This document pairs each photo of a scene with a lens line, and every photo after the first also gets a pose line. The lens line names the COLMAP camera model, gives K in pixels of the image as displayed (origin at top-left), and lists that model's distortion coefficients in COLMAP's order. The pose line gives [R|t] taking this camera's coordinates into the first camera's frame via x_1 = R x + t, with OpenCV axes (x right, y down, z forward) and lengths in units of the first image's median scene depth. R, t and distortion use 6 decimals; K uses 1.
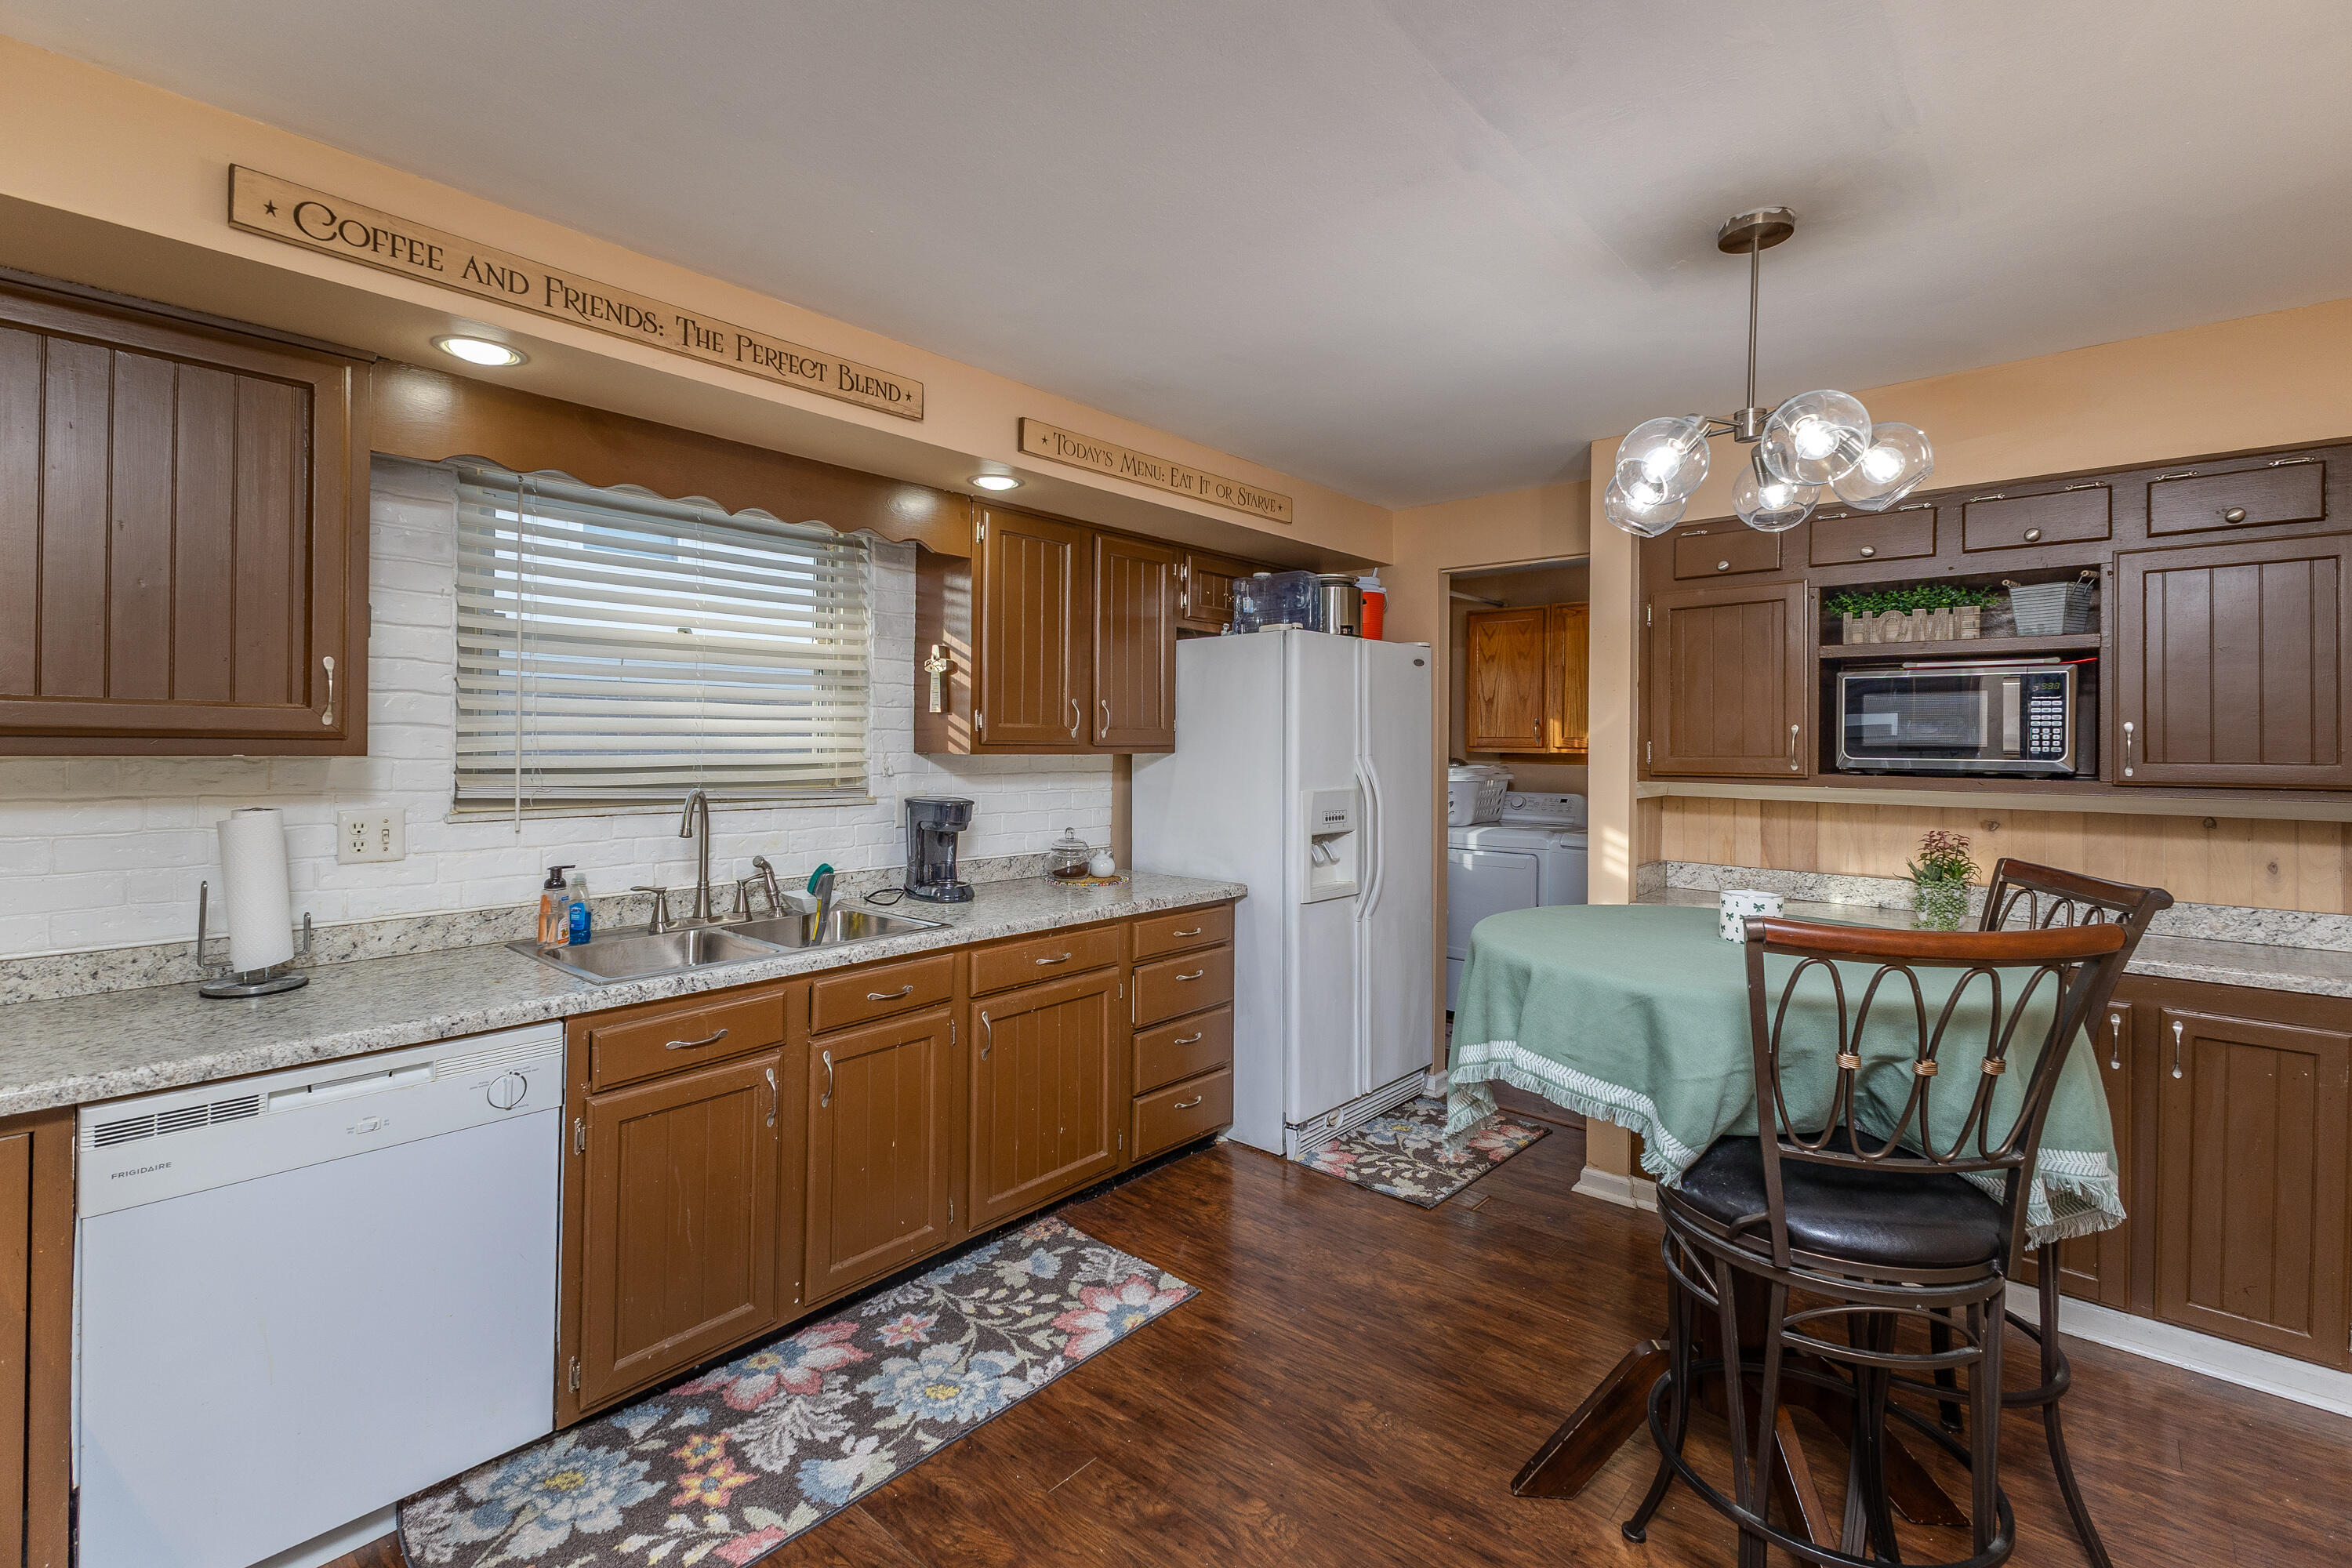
lens RADIAL K [[1020.4, 0, 1166.5], [0, 1020.4, 748.8], [0, 0, 1]] dist [0.003828, 0.000029]
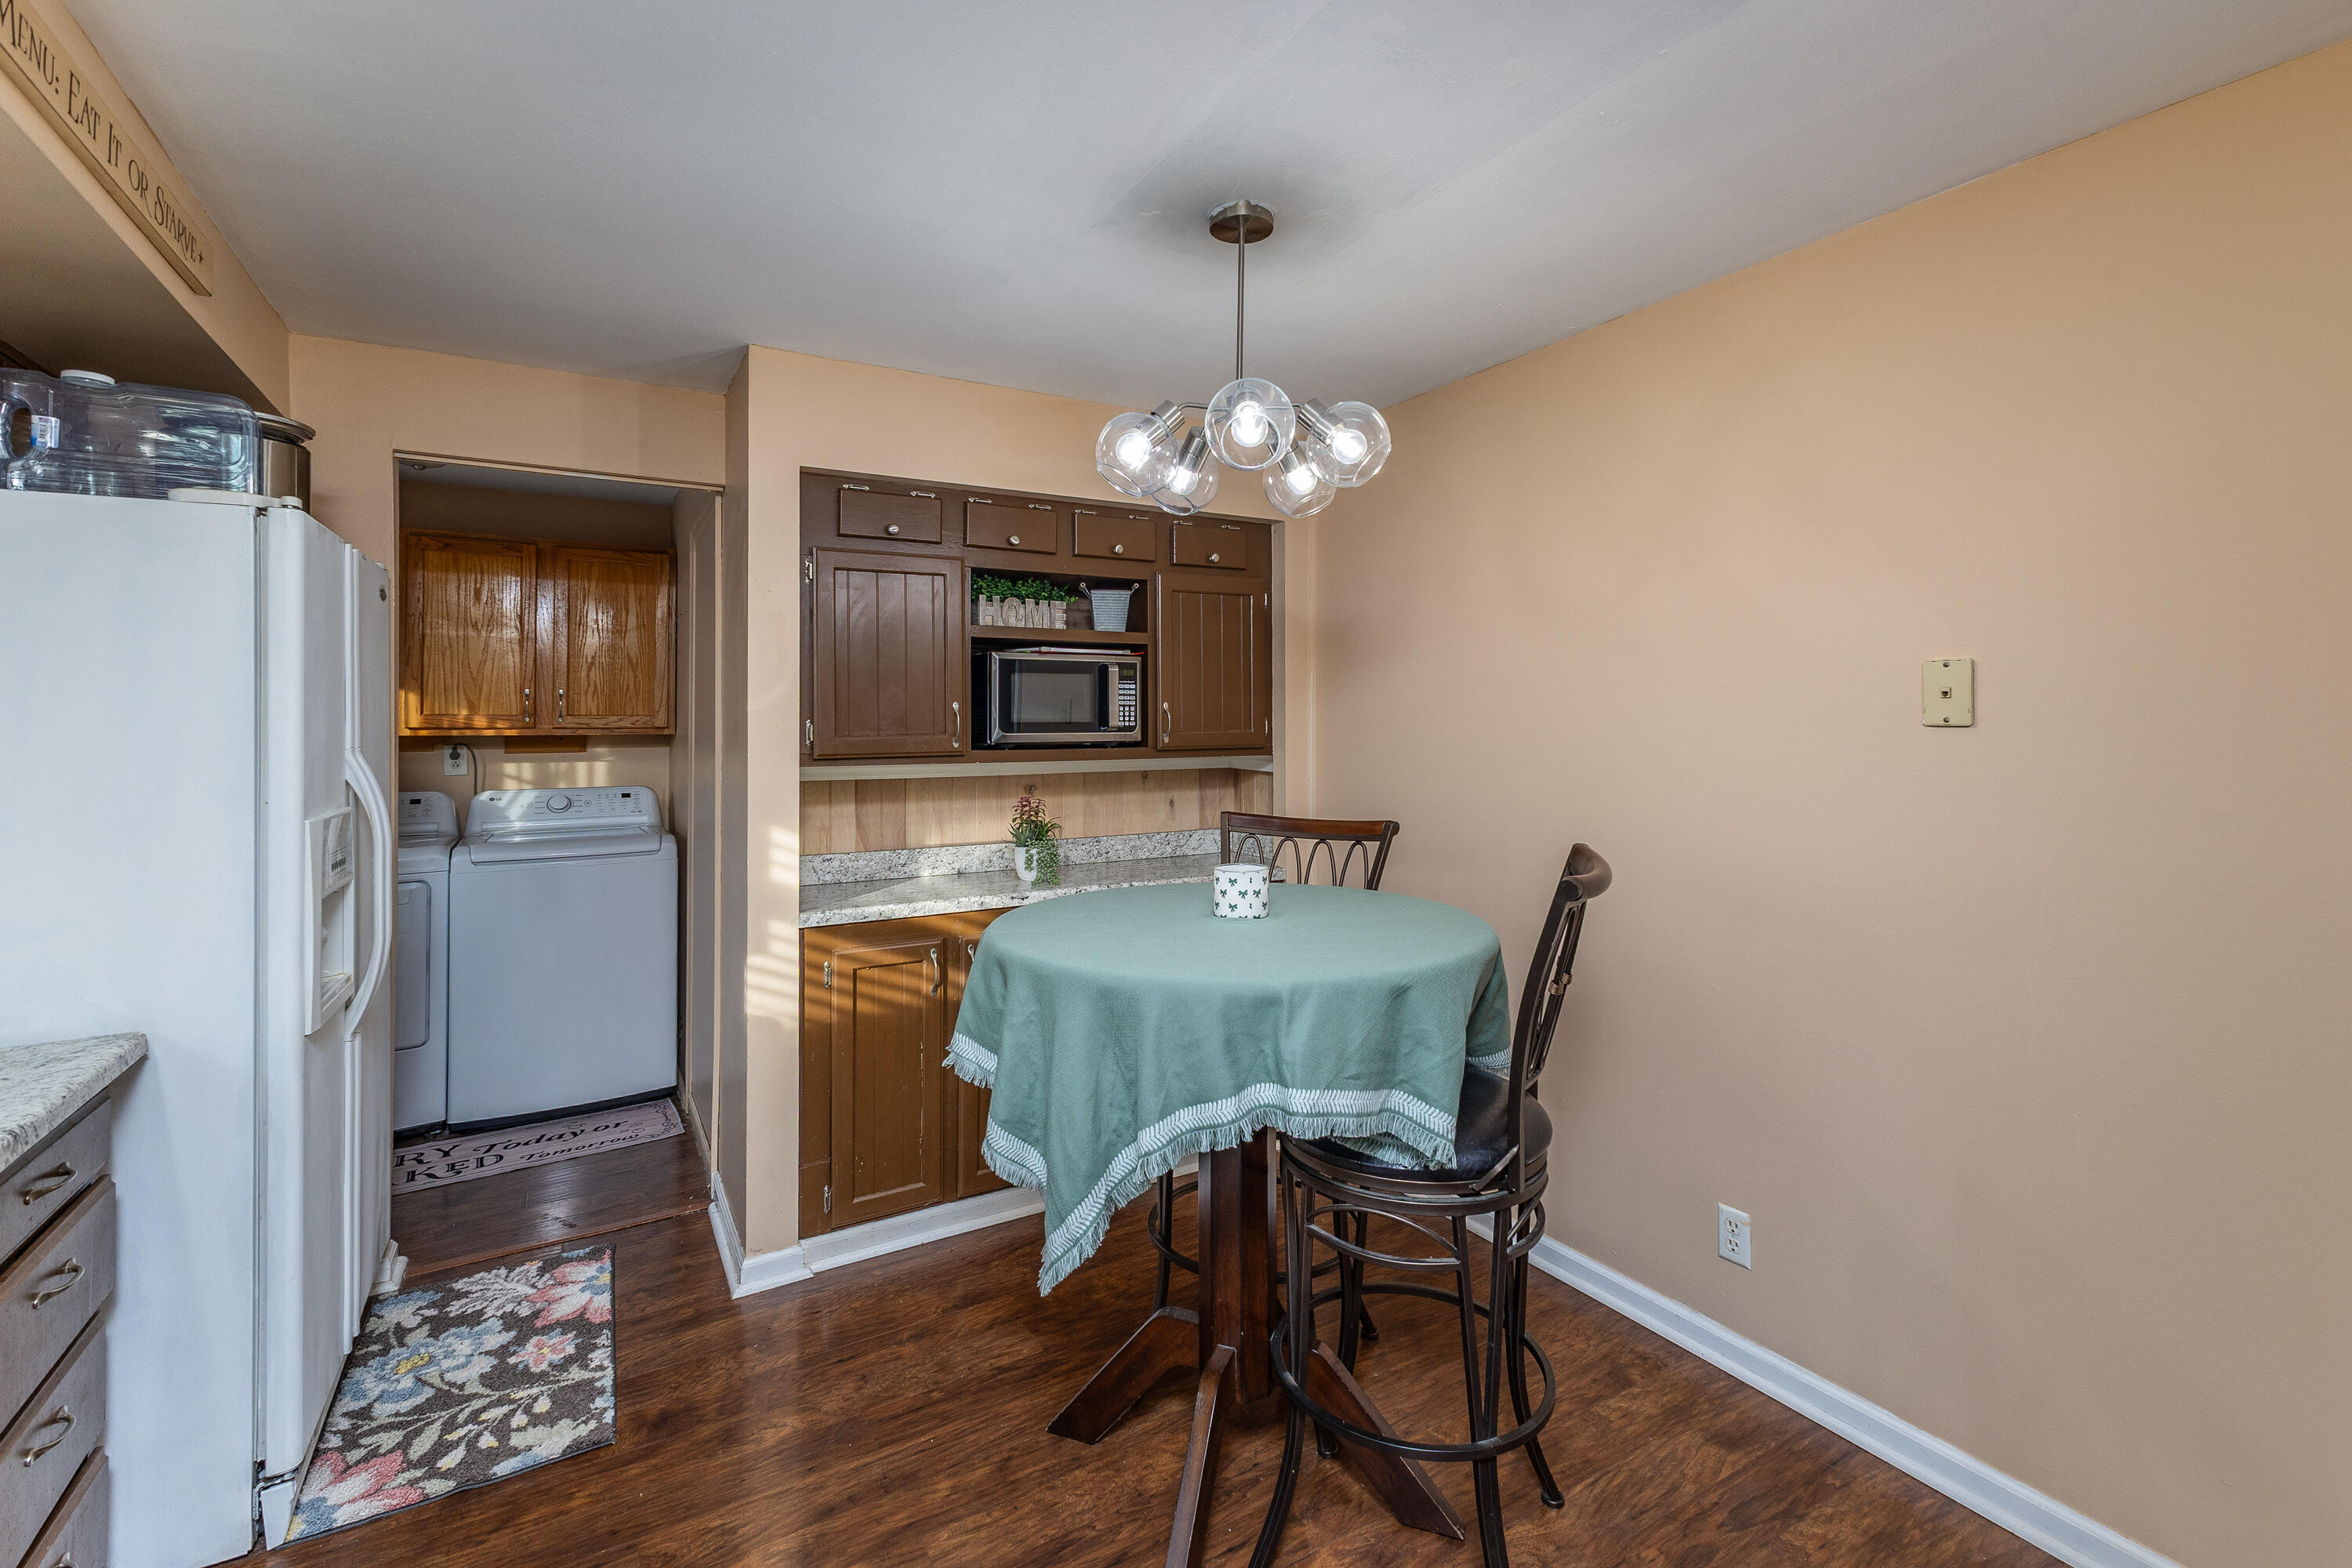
lens RADIAL K [[1032.4, 0, 1176.1], [0, 1032.4, 713.9], [0, 0, 1]] dist [0.002627, -0.000199]
pose [[0.299017, -0.000861, 0.954247, -0.250831], [0.012746, 0.999914, -0.003092, -0.005011], [-0.954163, 0.013087, 0.299002, 0.439560]]
